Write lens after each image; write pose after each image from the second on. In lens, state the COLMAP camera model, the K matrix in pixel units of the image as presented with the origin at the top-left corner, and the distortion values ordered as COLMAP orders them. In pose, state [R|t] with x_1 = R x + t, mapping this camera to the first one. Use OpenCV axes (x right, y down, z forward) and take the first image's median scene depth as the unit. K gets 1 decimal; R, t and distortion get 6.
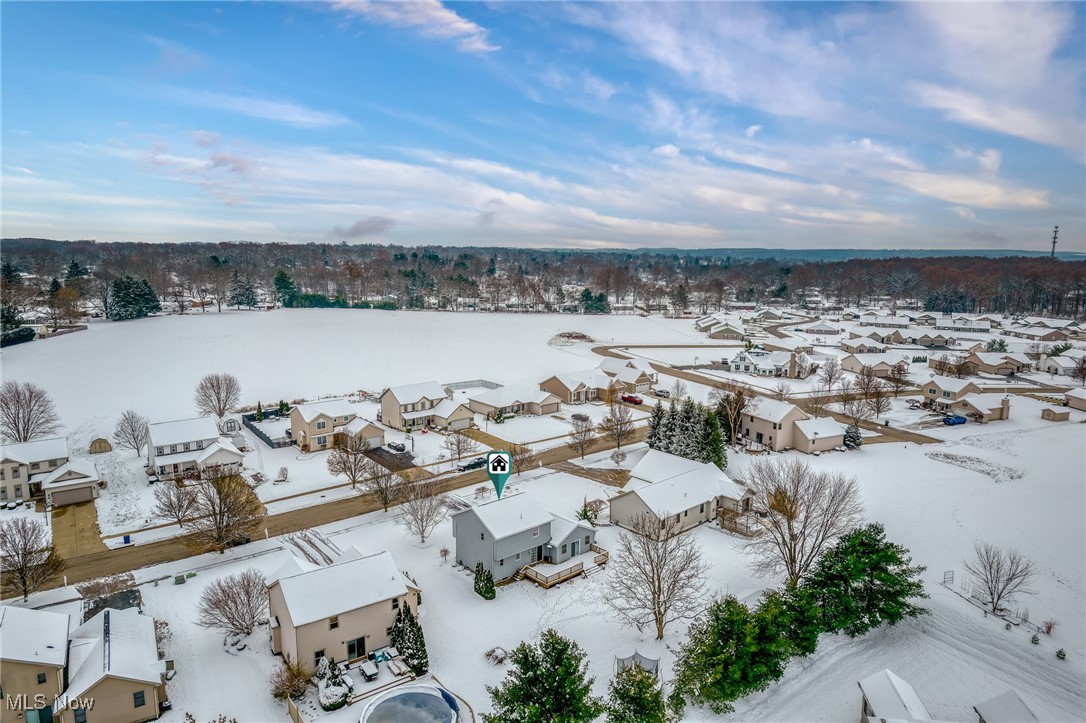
lens RADIAL K [[689.9, 0, 549.0], [0, 689.9, 352.5], [0, 0, 1]] dist [0.005796, -0.002907]
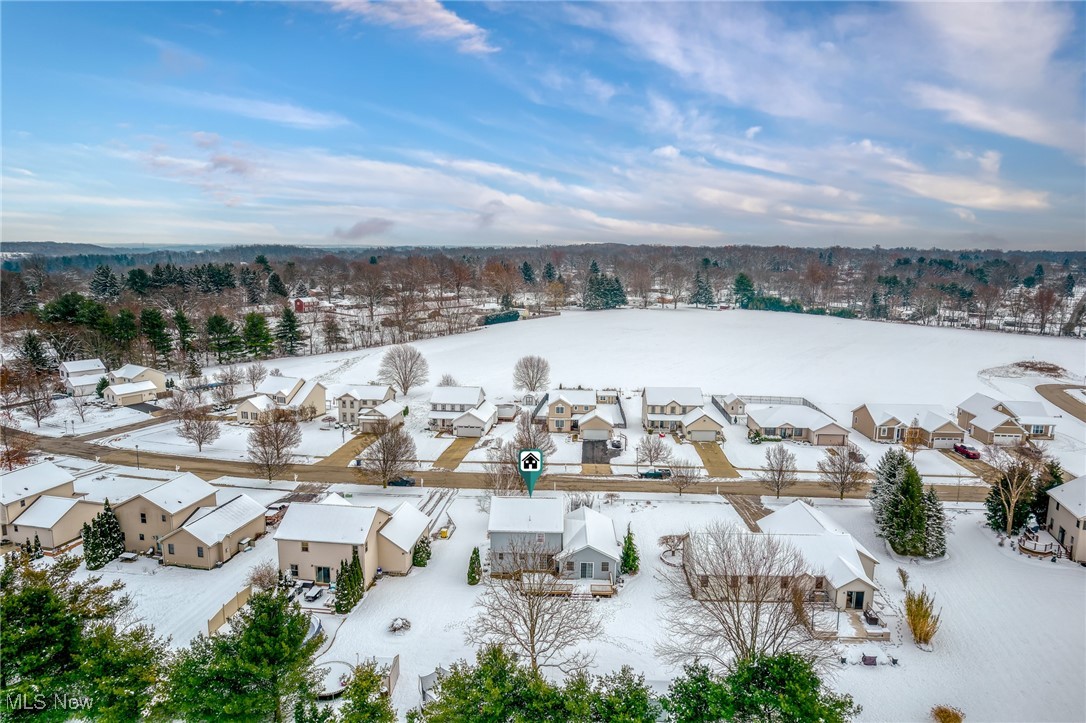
lens RADIAL K [[689.9, 0, 552.2], [0, 689.9, 369.8], [0, 0, 1]] dist [0.005796, -0.002907]
pose [[0.728971, 0.120286, -0.673893, 0.352527], [-0.107637, 0.992336, 0.060692, -0.020833], [0.676029, 0.028294, 0.736332, 0.163571]]
